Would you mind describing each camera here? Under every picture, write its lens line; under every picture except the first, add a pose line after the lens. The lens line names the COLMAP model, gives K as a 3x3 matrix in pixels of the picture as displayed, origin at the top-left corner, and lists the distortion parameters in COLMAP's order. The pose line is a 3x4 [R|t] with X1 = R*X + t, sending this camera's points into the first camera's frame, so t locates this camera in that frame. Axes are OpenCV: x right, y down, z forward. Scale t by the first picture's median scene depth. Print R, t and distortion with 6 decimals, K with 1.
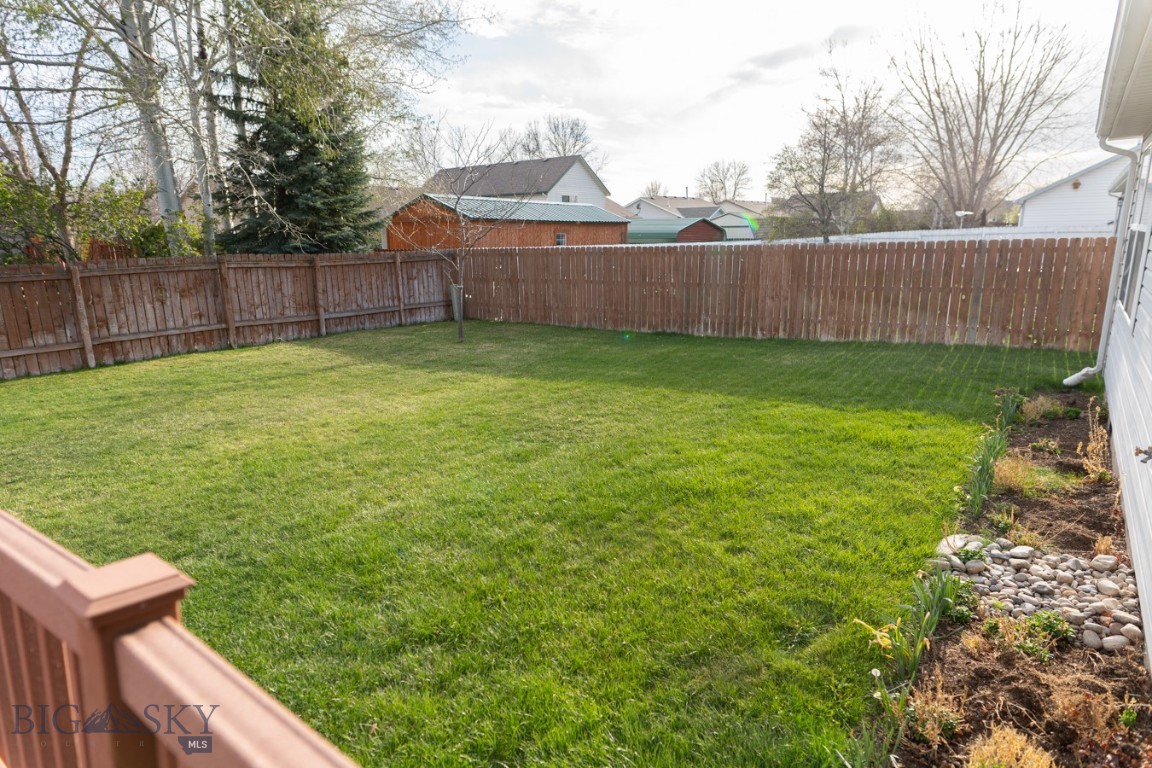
lens RADIAL K [[666.8, 0, 570.3], [0, 666.8, 389.1], [0, 0, 1]] dist [0.000833, 0.002125]
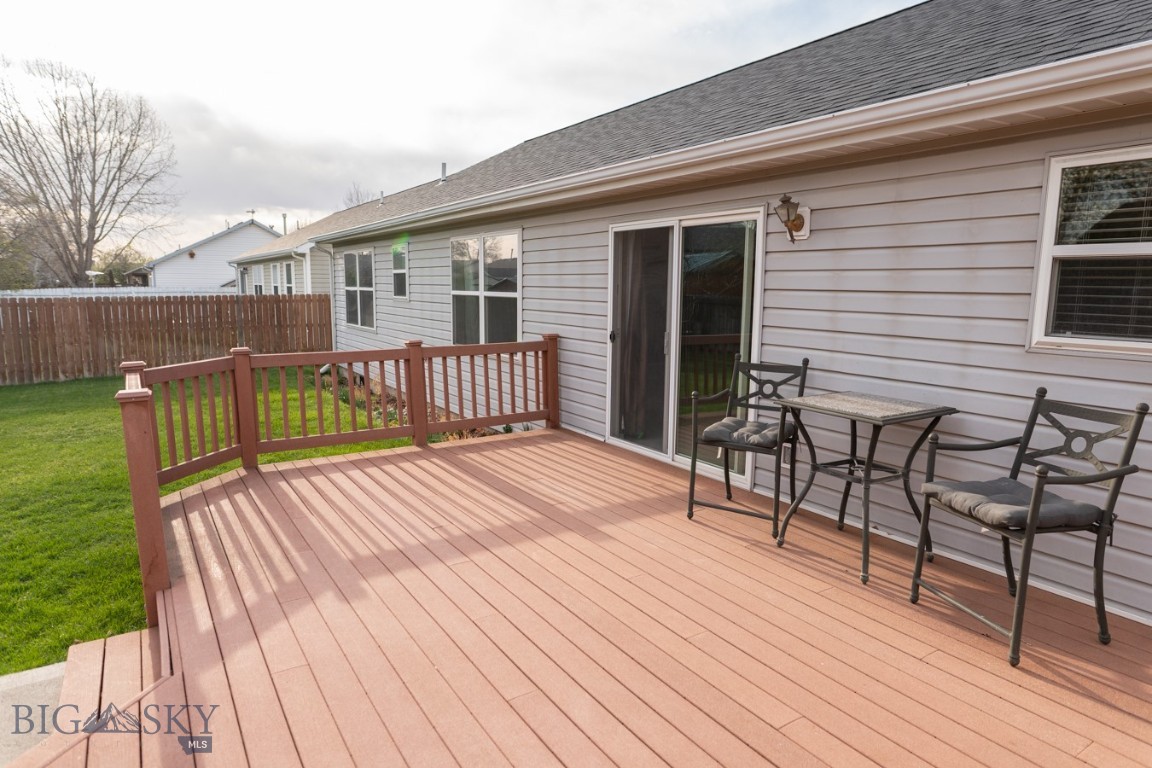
lens RADIAL K [[666.8, 0, 565.1], [0, 666.8, 407.9], [0, 0, 1]] dist [0.000833, 0.002125]
pose [[0.370276, -0.142322, 0.917954, -0.677520], [0.197256, 0.977703, 0.072018, 0.084103], [-0.907736, 0.154406, 0.390094, -0.301487]]
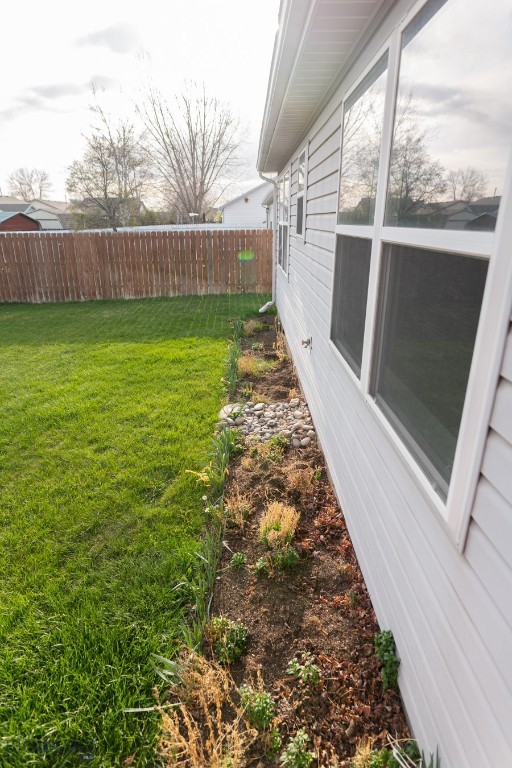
lens RADIAL K [[444.5, 0, 258.9], [0, 444.5, 385.6], [0, 0, 1]] dist [0.000833, 0.002125]
pose [[0.791166, -0.193560, 0.580165, -0.005839], [0.125592, 0.979800, 0.155621, 0.000010], [-0.598568, -0.050258, 0.799494, 0.017676]]
